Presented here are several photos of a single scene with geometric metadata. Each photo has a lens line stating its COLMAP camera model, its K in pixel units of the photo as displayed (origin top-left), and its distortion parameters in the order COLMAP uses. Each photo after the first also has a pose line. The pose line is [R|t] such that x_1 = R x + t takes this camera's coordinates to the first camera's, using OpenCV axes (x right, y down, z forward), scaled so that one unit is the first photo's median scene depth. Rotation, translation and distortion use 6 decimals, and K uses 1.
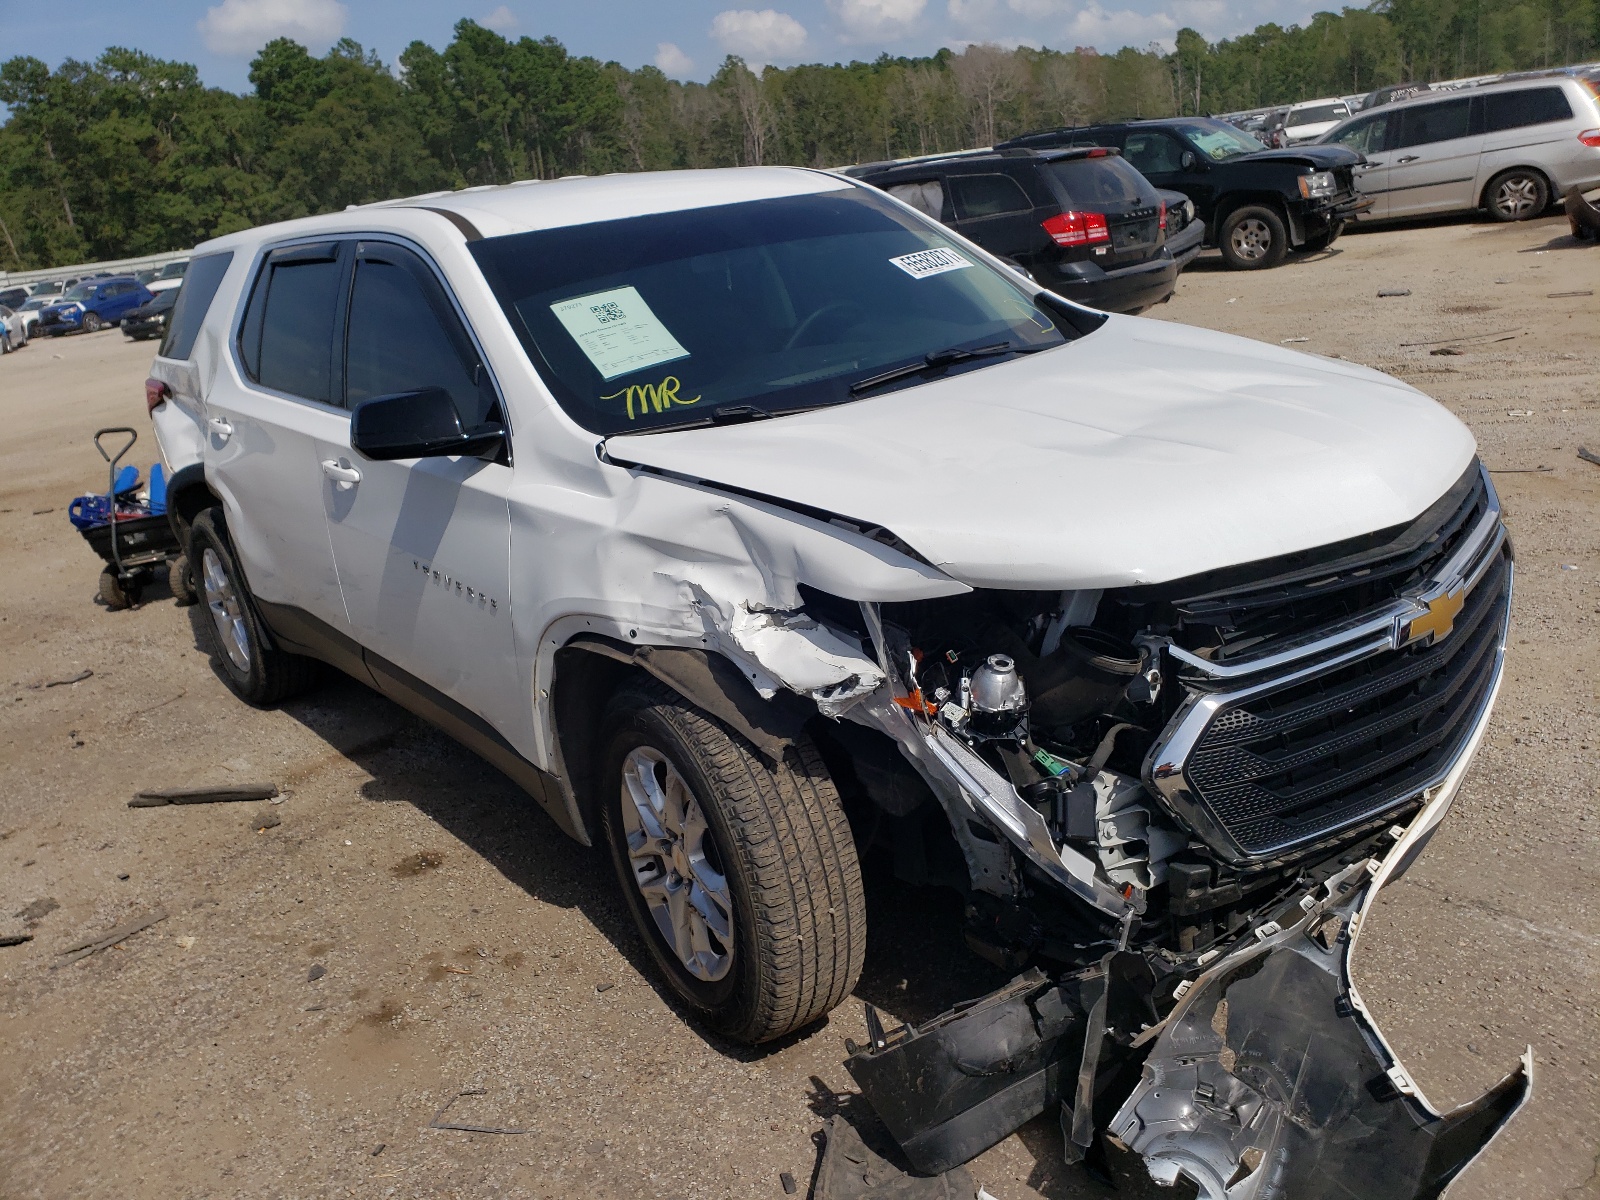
lens RADIAL K [[1239.3, 0, 803.9], [0, 1239.3, 576.7], [0, 0, 1]] dist [-0.005902, 0.043304]
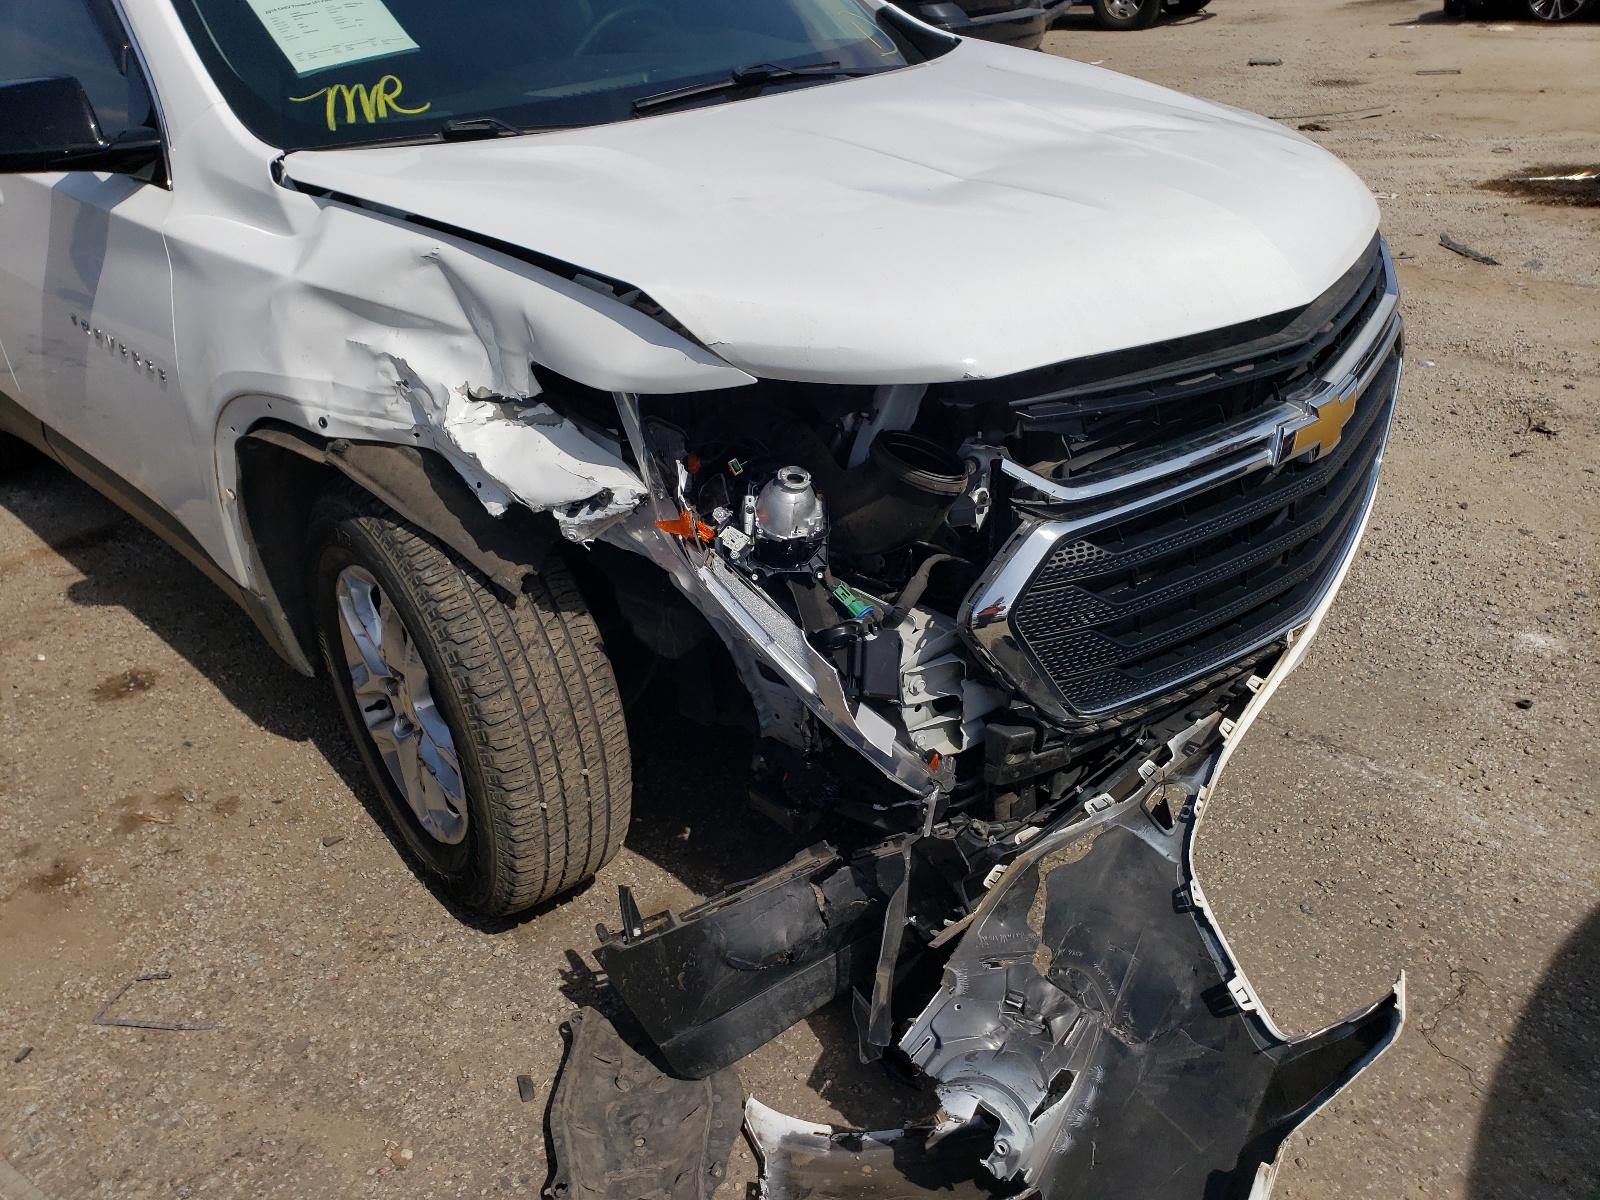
lens RADIAL K [[1217.8, 0, 800.0], [0, 1217.8, 600.0], [0, 0, 1]] dist [0.114898, -0.164668]
pose [[0.992768, 0.005859, 0.119905, 0.065678], [-0.029472, 0.980135, 0.196130, -0.004881], [-0.116374, -0.198245, 0.973219, 0.216364]]
